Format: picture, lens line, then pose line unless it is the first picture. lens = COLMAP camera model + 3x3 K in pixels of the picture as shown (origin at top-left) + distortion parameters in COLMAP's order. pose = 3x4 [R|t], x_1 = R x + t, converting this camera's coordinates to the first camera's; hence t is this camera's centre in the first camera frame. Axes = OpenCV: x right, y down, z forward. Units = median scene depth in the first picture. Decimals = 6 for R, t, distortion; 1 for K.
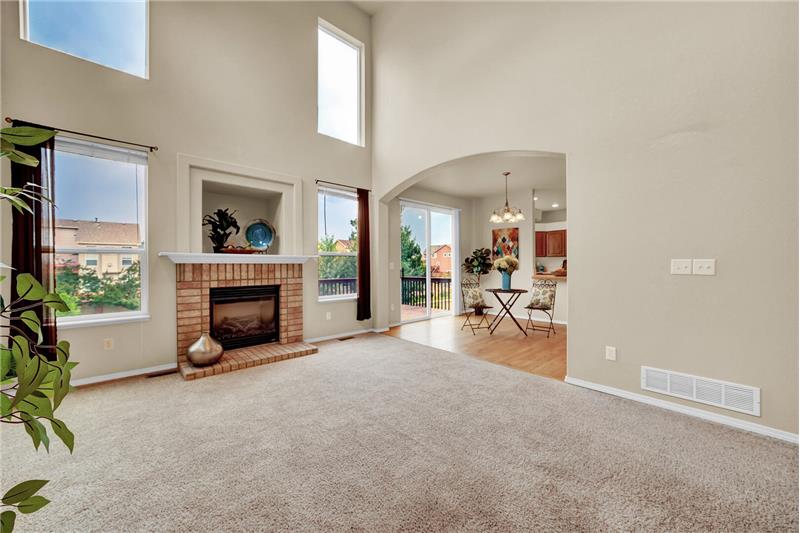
lens RADIAL K [[300.6, 0, 396.4], [0, 300.6, 266.3], [0, 0, 1]] dist [0.001837, 0.000074]
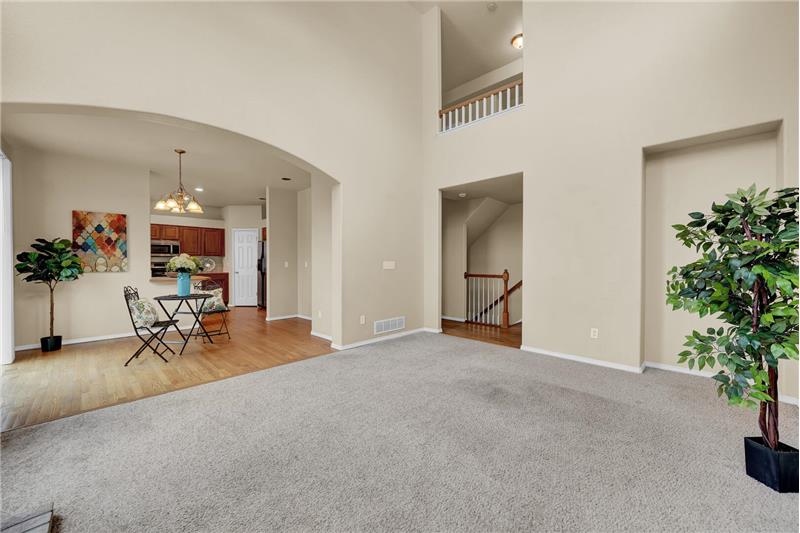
lens RADIAL K [[337.6, 0, 397.2], [0, 337.6, 262.2], [0, 0, 1]] dist [-0.000375, -0.000179]
pose [[-0.052074, 0.002350, 0.998640, -0.470173], [0.008694, 0.999960, -0.001900, -0.005244], [-0.998605, 0.008583, -0.052092, 0.393890]]
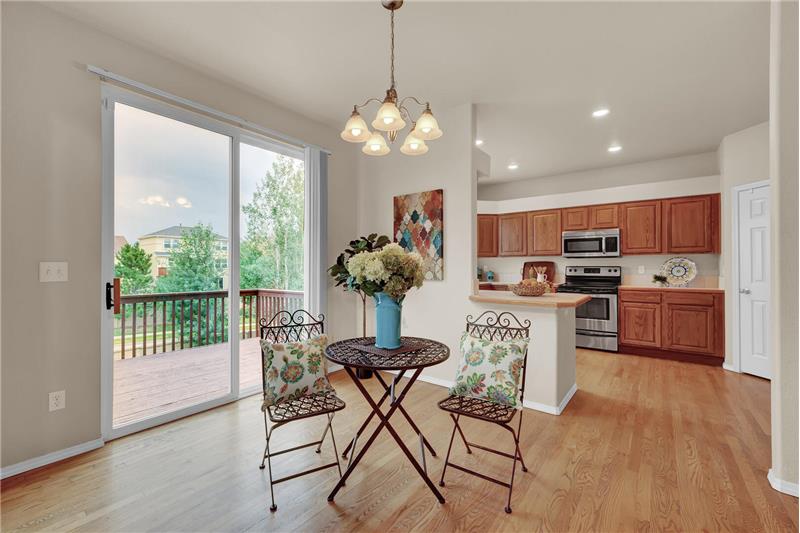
lens RADIAL K [[337.6, 0, 396.0], [0, 337.6, 265.4], [0, 0, 1]] dist [-0.000375, -0.000179]
pose [[0.984878, 0.007346, 0.173092, 0.255164], [-0.004766, 0.999871, -0.015314, -0.004372], [-0.173183, 0.014258, 0.984787, 0.523676]]
